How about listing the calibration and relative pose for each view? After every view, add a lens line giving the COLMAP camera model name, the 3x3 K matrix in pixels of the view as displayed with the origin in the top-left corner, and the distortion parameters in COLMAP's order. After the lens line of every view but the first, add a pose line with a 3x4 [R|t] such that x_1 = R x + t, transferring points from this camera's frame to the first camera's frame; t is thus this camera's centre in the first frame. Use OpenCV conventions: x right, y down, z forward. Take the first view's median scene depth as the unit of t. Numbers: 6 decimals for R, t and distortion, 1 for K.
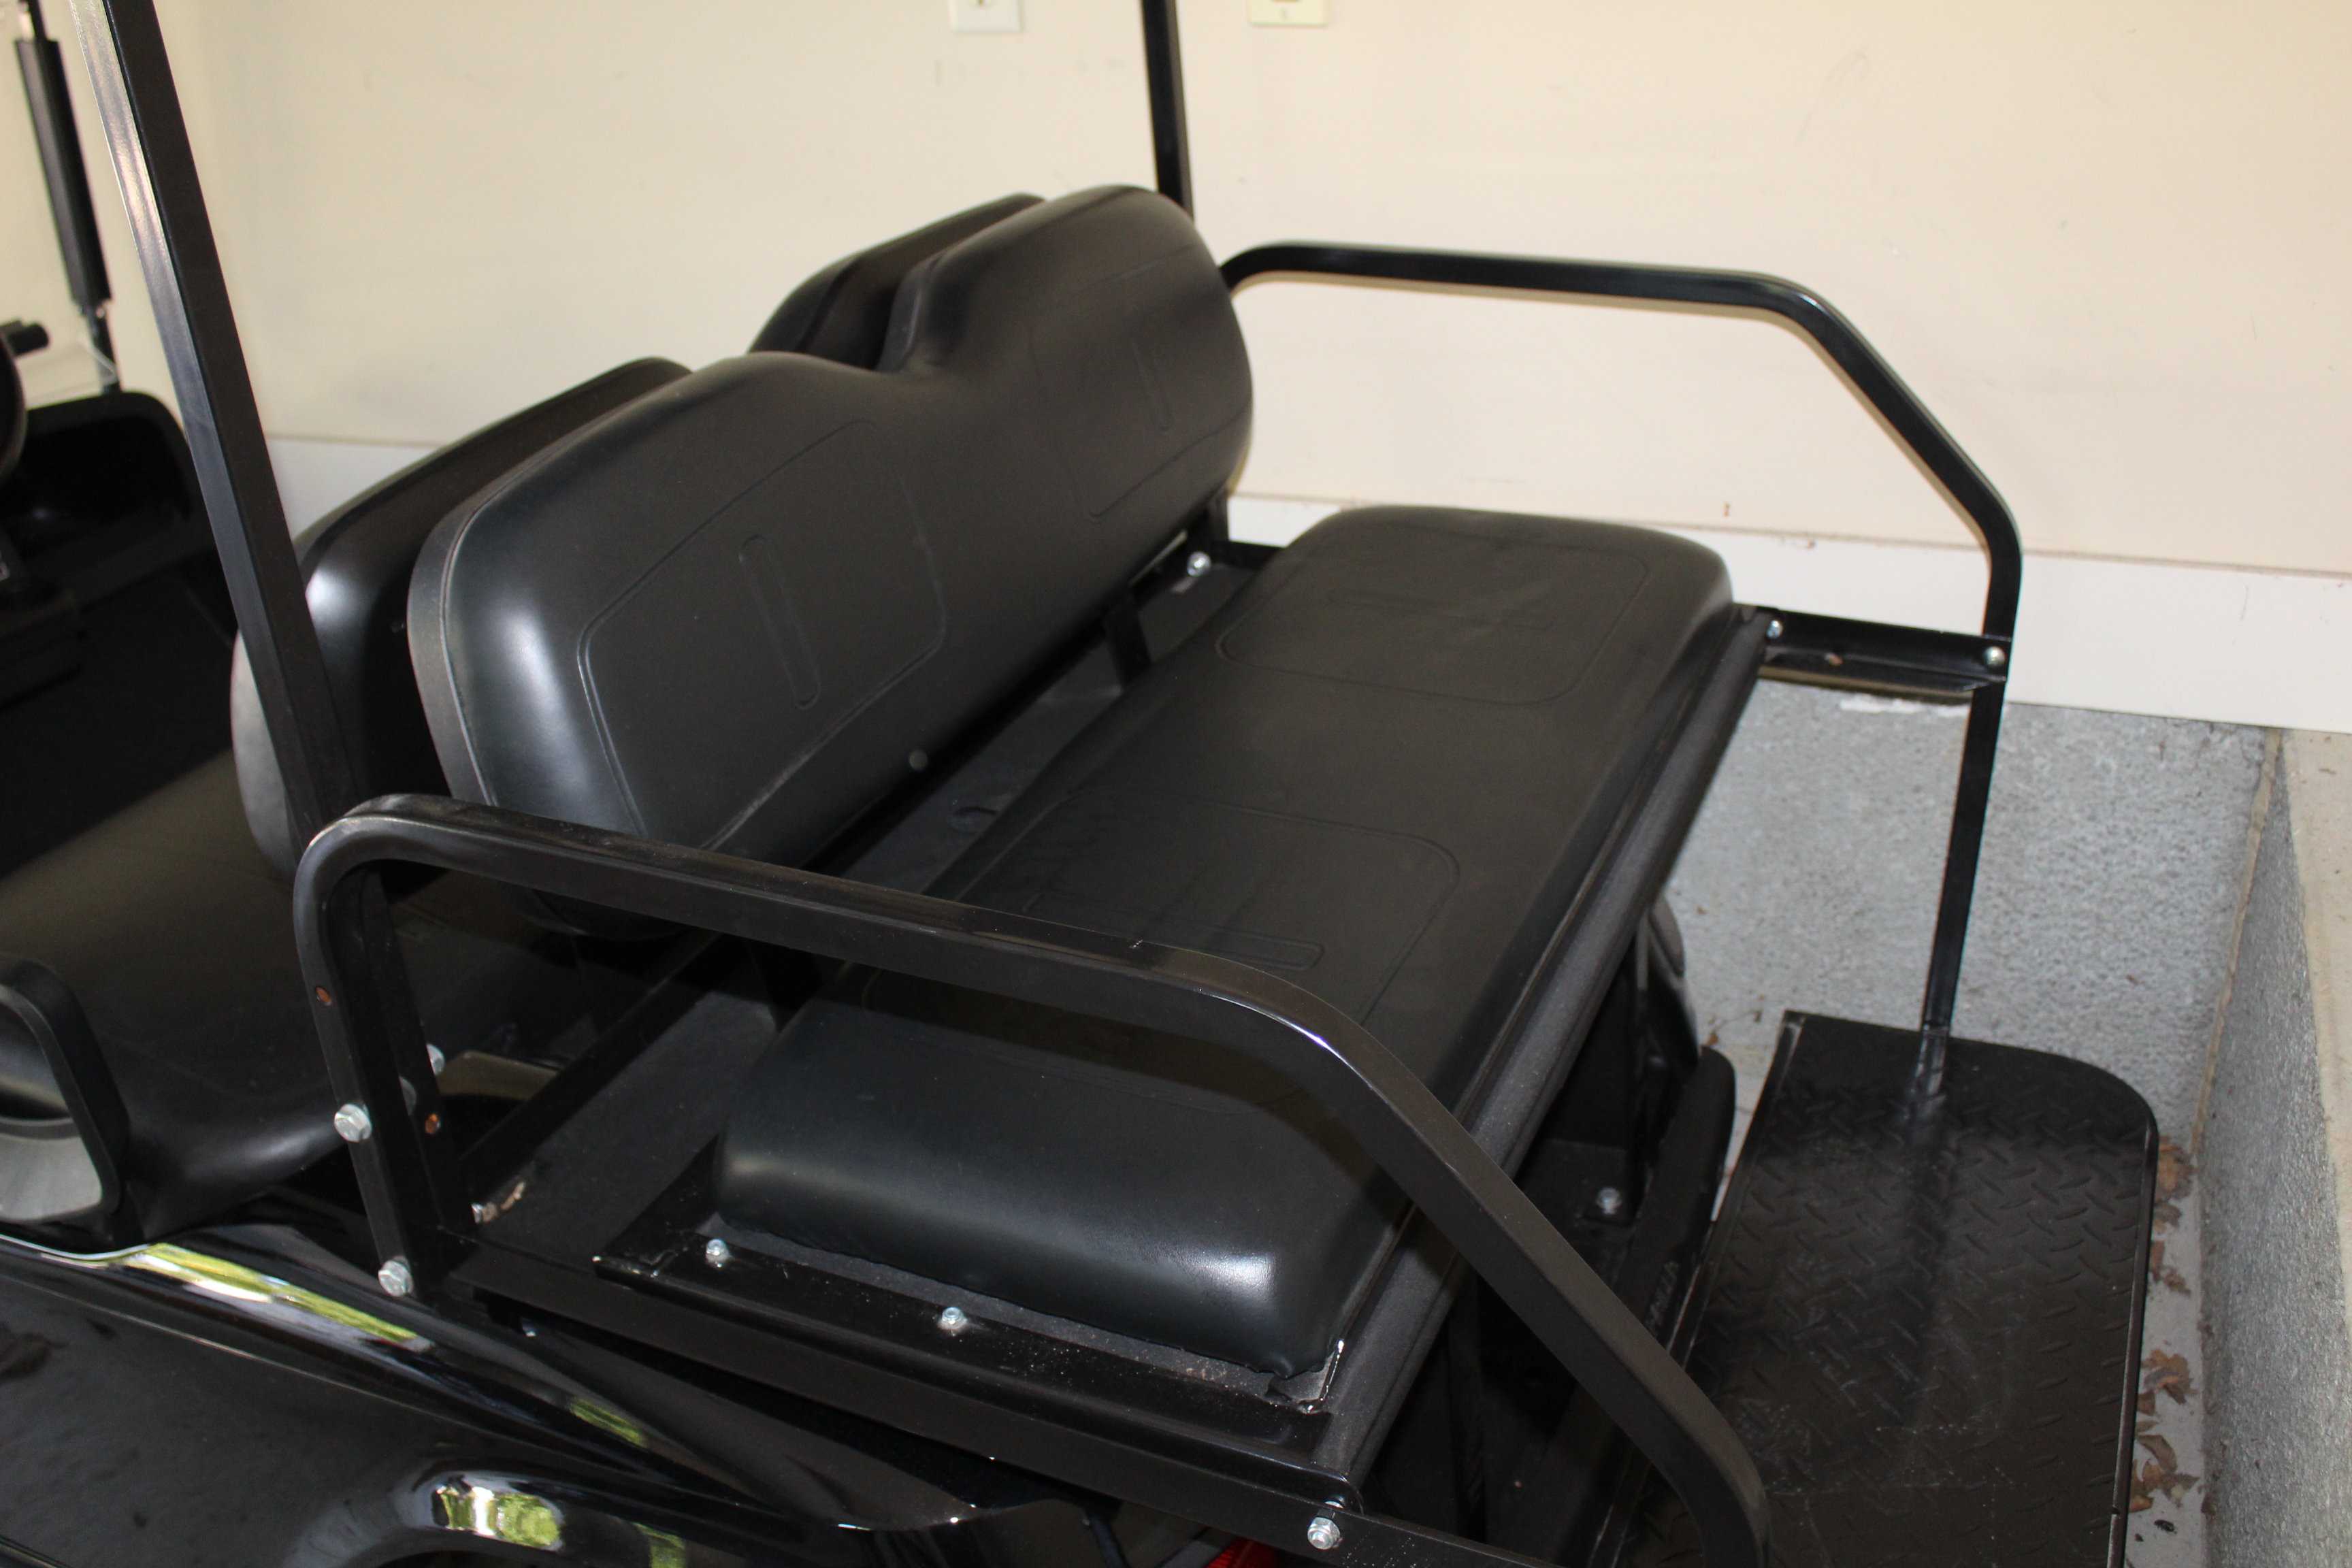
lens RADIAL K [[2156.7, 0, 1176.0], [0, 2156.7, 784.0], [0, 0, 1]] dist [-0.145154, 0.157417]
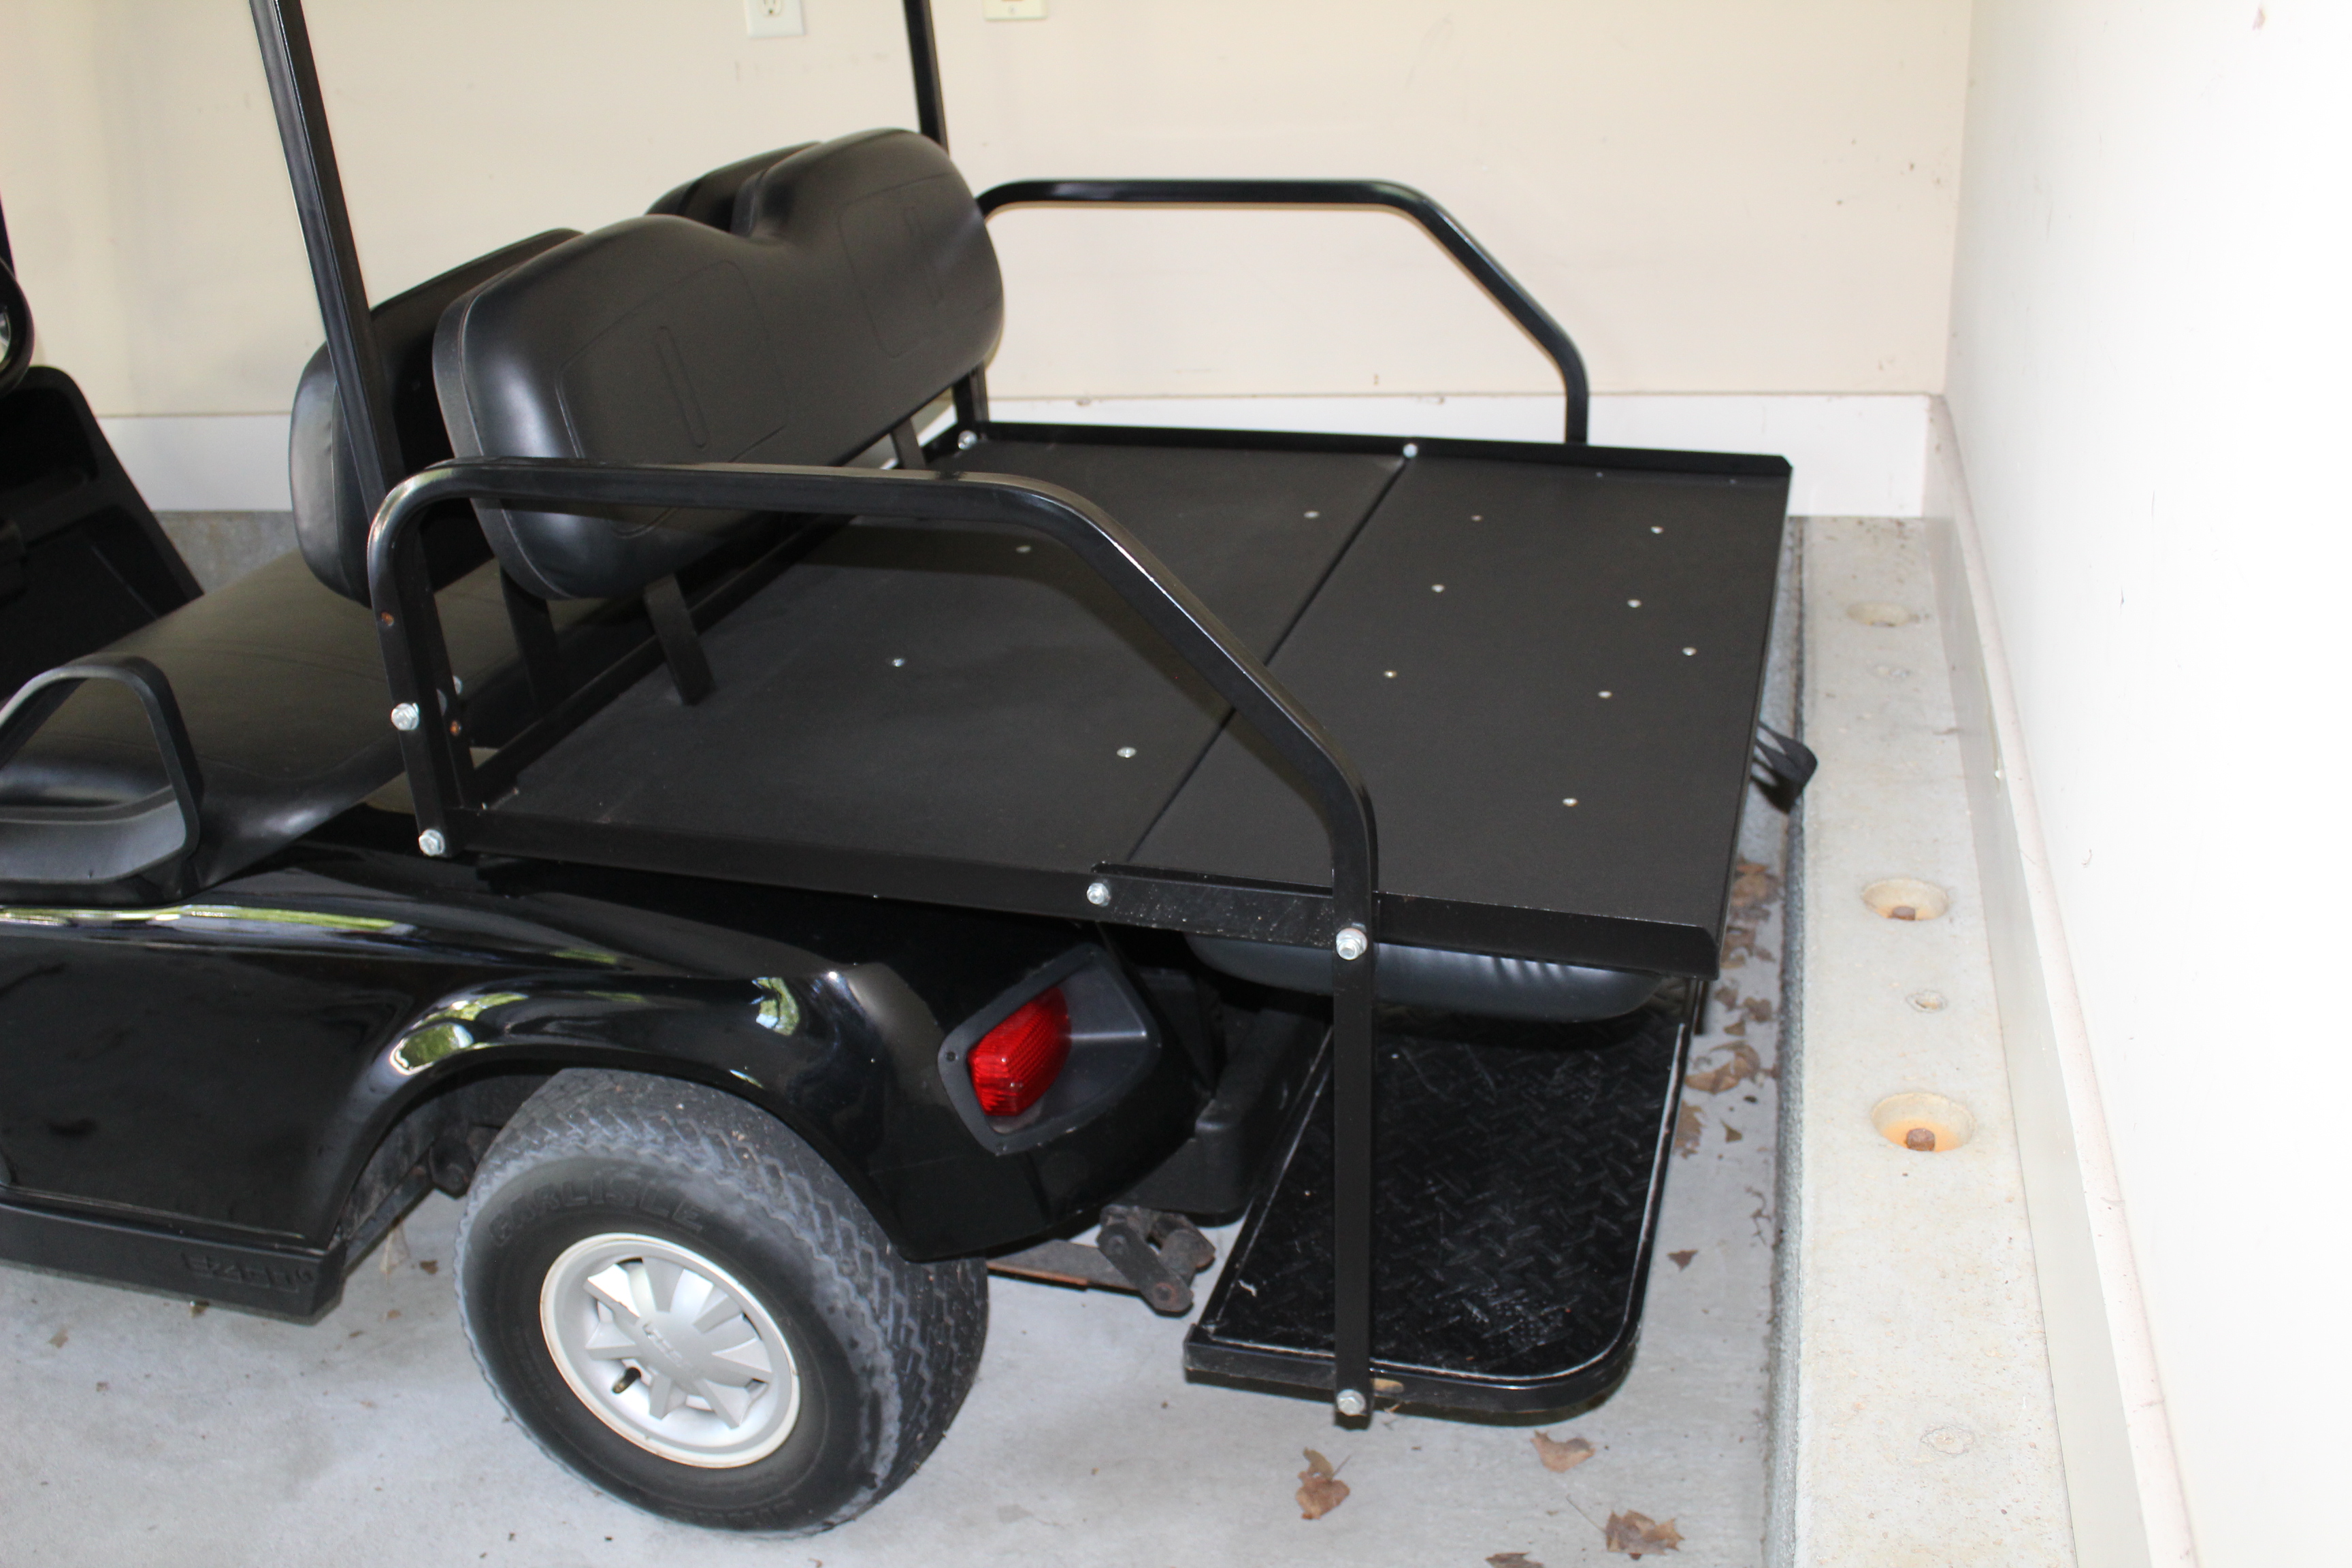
lens RADIAL K [[2156.7, 0, 1176.0], [0, 2156.7, 784.0], [0, 0, 1]] dist [-0.145154, 0.157417]
pose [[0.992061, -0.057499, 0.111840, -0.023268], [0.063114, 0.996884, -0.047327, 0.190069], [-0.108770, 0.054010, 0.992599, -0.291999]]
